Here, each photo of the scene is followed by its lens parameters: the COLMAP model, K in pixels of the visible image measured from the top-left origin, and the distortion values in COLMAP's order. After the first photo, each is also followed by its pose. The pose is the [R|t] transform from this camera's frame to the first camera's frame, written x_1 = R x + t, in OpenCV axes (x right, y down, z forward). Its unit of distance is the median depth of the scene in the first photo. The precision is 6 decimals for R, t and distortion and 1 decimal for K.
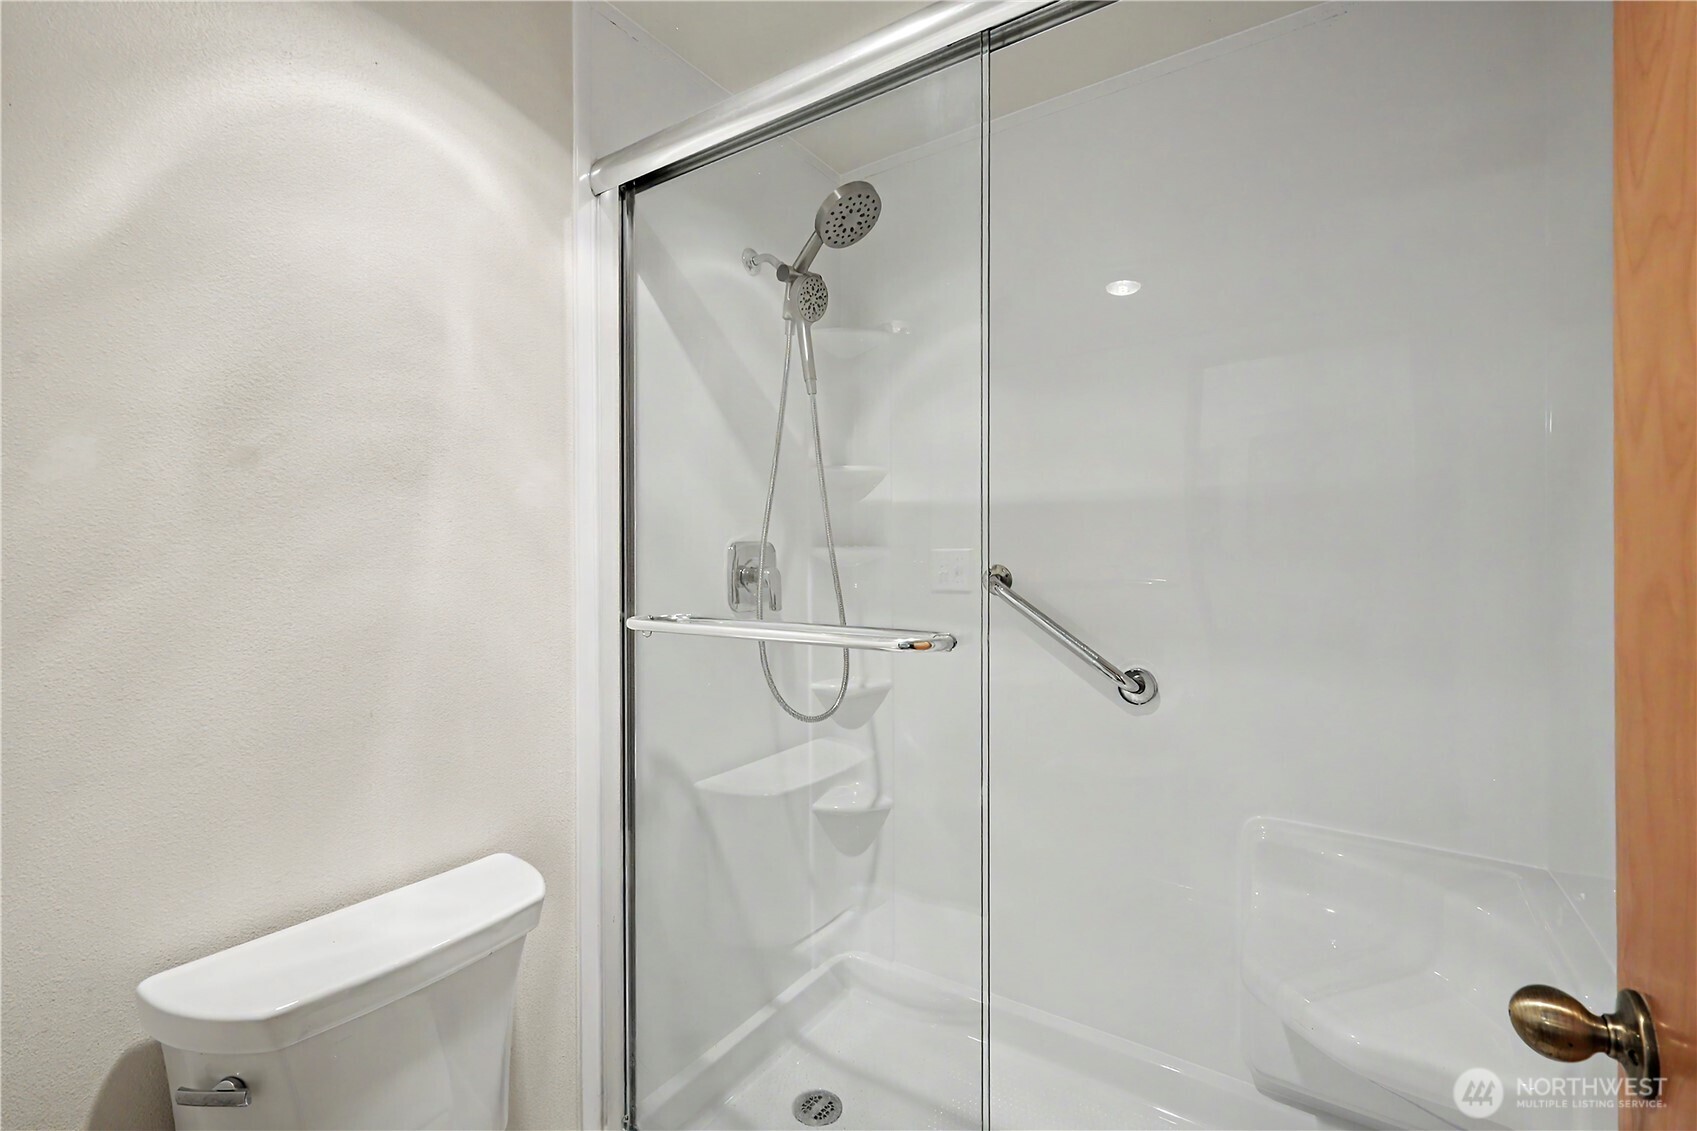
lens RADIAL K [[746.4, 0, 852.7], [0, 746.4, 559.8], [0, 0, 1]] dist [0.003850, -0.001173]
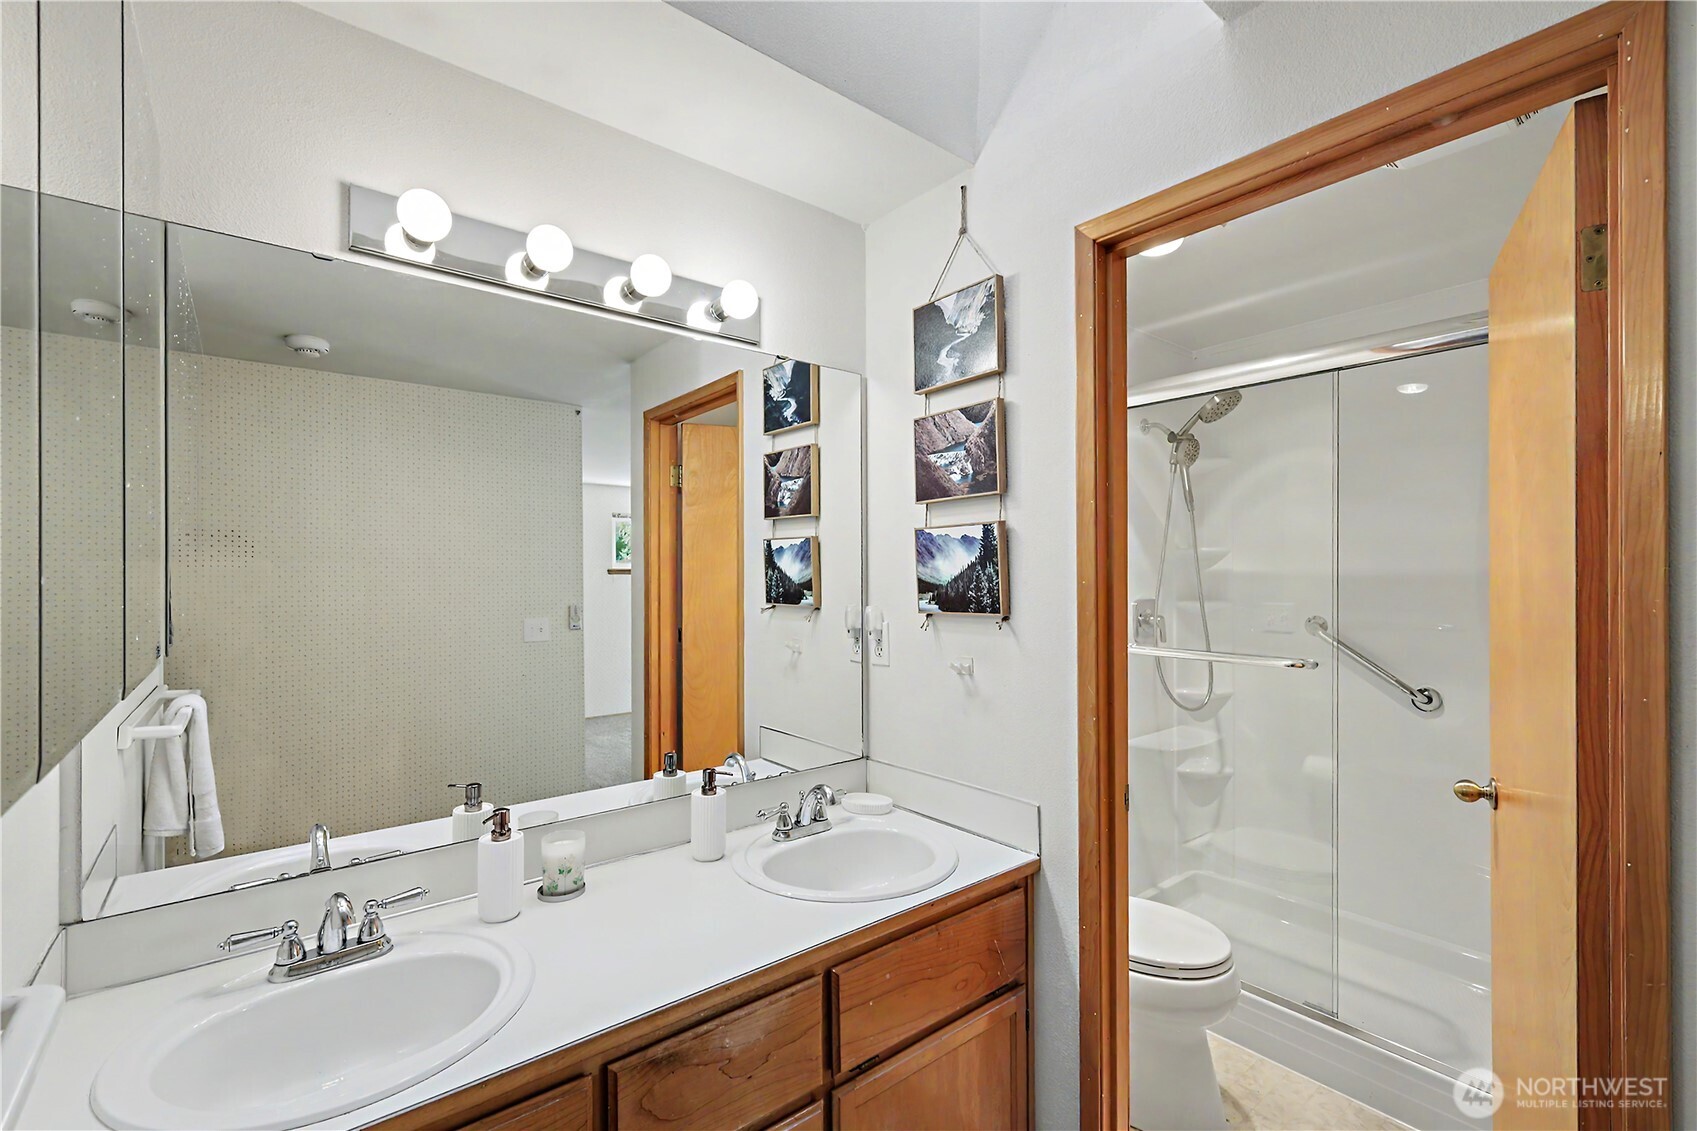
lens RADIAL K [[746.4, 0, 845.7], [0, 746.4, 572.7], [0, 0, 1]] dist [0.003850, -0.001173]
pose [[0.957476, 0.003176, -0.288494, -0.292525], [-0.007557, 0.999872, -0.014071, -0.053339], [0.288413, 0.015653, 0.957378, -0.750929]]
